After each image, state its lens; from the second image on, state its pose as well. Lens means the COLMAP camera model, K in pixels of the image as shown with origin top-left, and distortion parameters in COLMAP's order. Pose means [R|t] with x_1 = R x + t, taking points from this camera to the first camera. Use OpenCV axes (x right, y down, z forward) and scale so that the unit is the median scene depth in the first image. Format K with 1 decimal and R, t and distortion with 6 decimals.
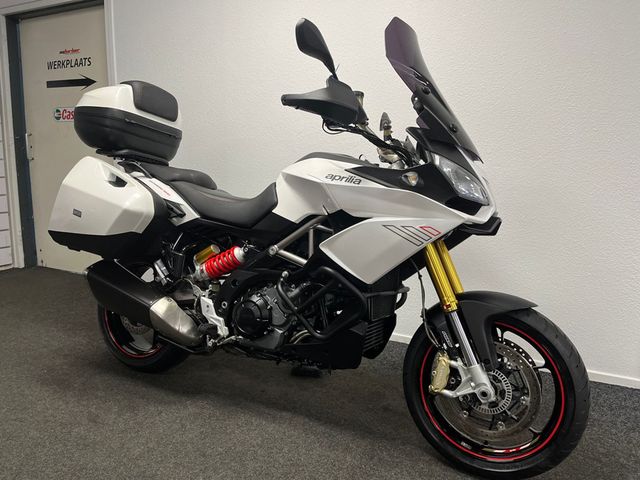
lens RADIAL K [[480.5, 0, 316.9], [0, 480.5, 241.1], [0, 0, 1]] dist [0.005550, -0.002660]
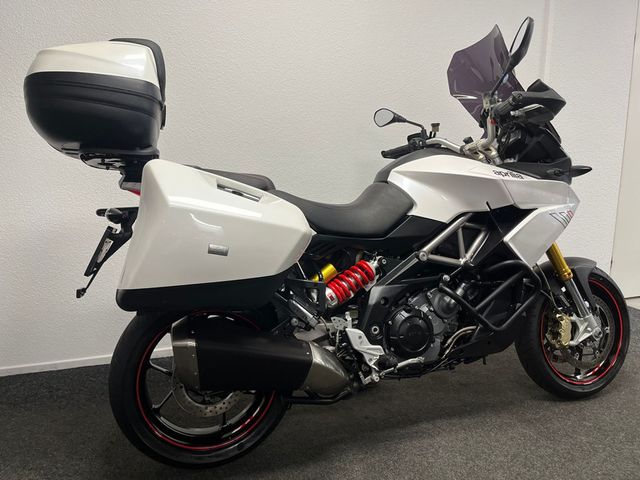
lens RADIAL K [[480.5, 0, 316.9], [0, 480.5, 241.1], [0, 0, 1]] dist [0.005550, -0.002660]
pose [[0.705786, -0.143075, 0.693826, -0.873453], [0.128863, 0.988983, 0.072854, -0.102670], [-0.696606, 0.037989, 0.716448, 0.480062]]
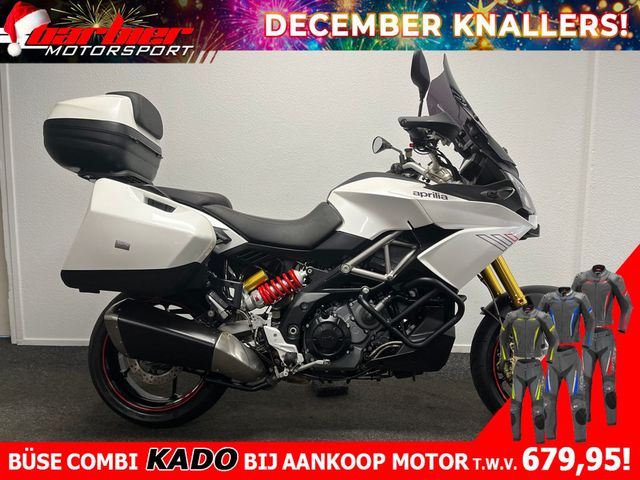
lens RADIAL K [[480.5, 0, 316.9], [0, 480.5, 241.1], [0, 0, 1]] dist [0.005550, -0.002660]
pose [[0.904670, -0.063038, 0.421424, -0.566817], [0.083539, 0.996042, -0.030342, -0.012558], [-0.417844, 0.062655, 0.906356, 0.111082]]
